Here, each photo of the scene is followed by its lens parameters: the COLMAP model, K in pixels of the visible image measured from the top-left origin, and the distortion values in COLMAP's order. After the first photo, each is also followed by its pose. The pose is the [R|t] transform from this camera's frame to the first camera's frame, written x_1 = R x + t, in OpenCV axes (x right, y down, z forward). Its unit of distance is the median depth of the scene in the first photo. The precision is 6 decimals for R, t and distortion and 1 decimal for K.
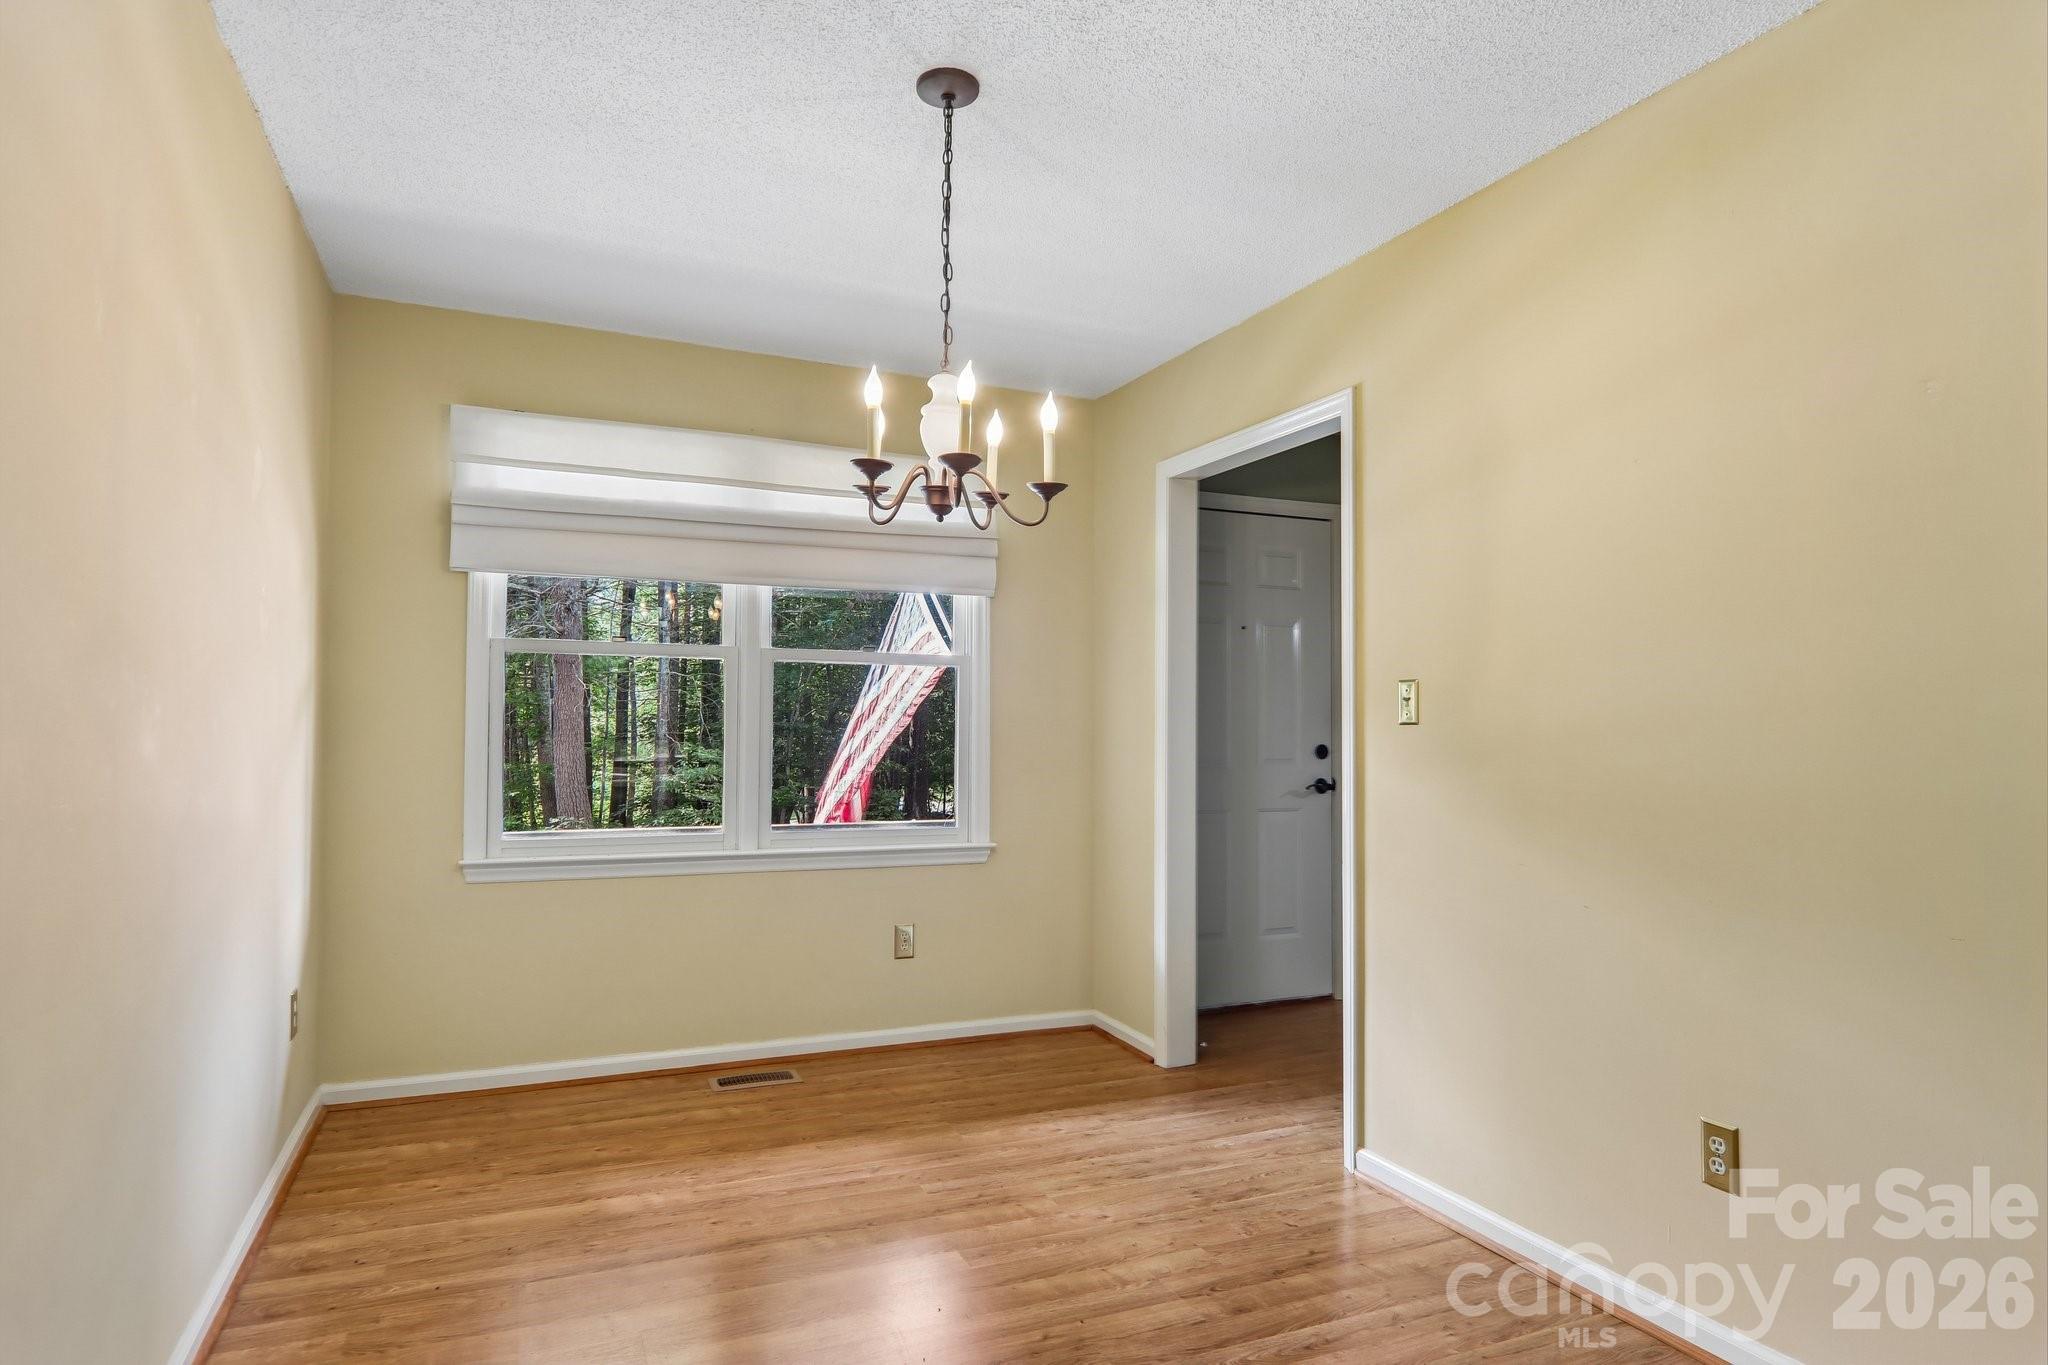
lens RADIAL K [[1110.0, 0, 1023.1], [0, 1110.0, 623.9], [0, 0, 1]] dist [0.003264, -0.015900]
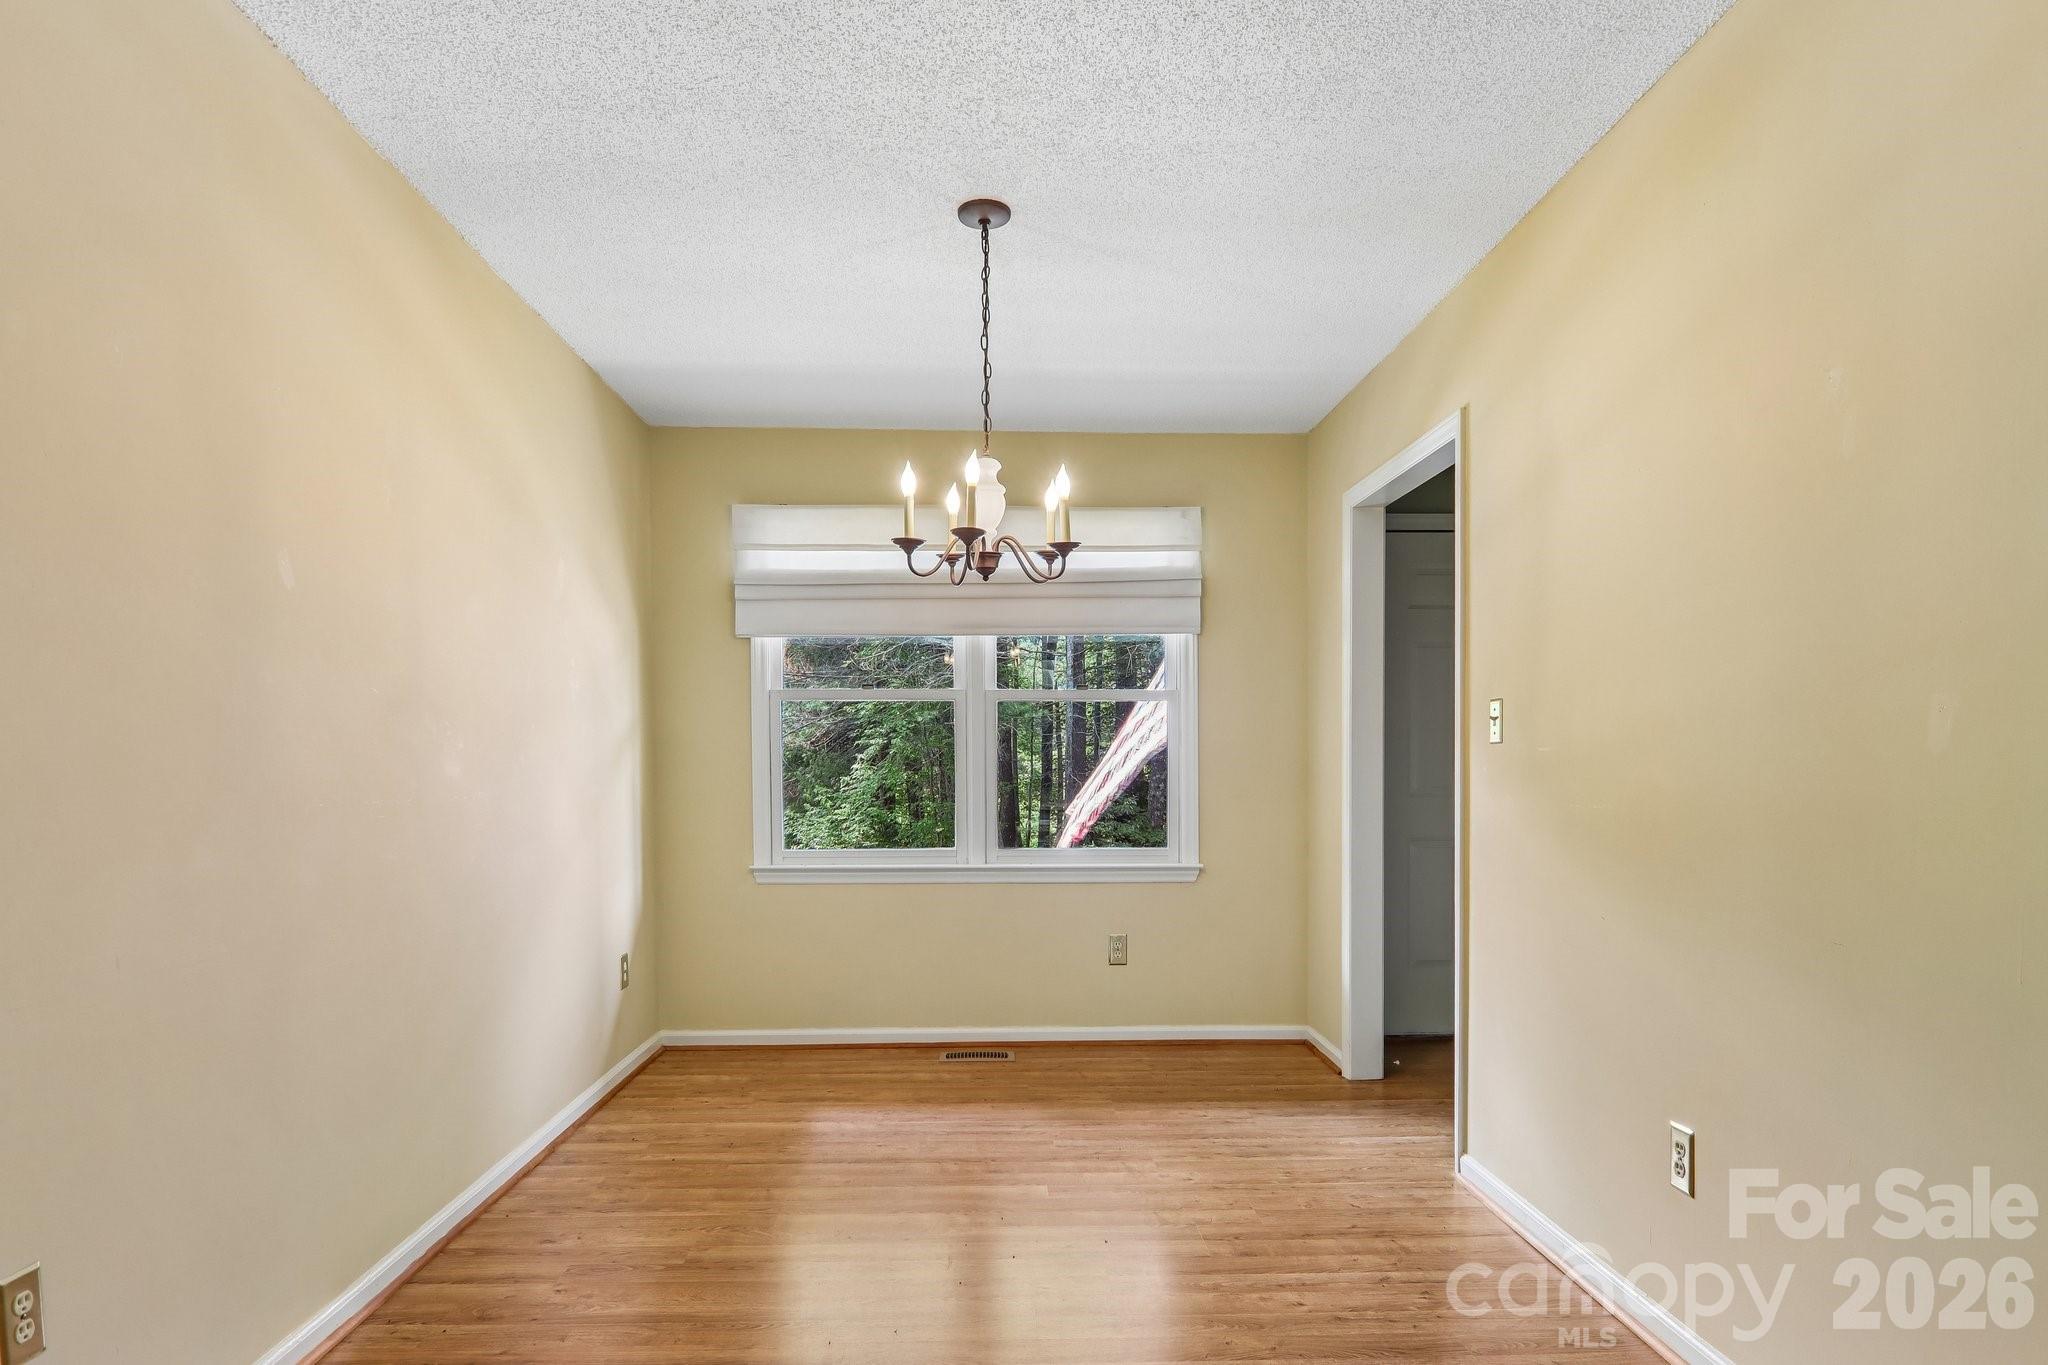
lens RADIAL K [[1131.8, 0, 1024.6], [0, 1131.8, 704.3], [0, 0, 1]] dist [0.001433, -0.017852]
pose [[0.933104, -0.031171, -0.358253, 0.272221], [0.044475, 0.998591, 0.028955, 0.005507], [0.356846, -0.042951, 0.933175, -0.095382]]
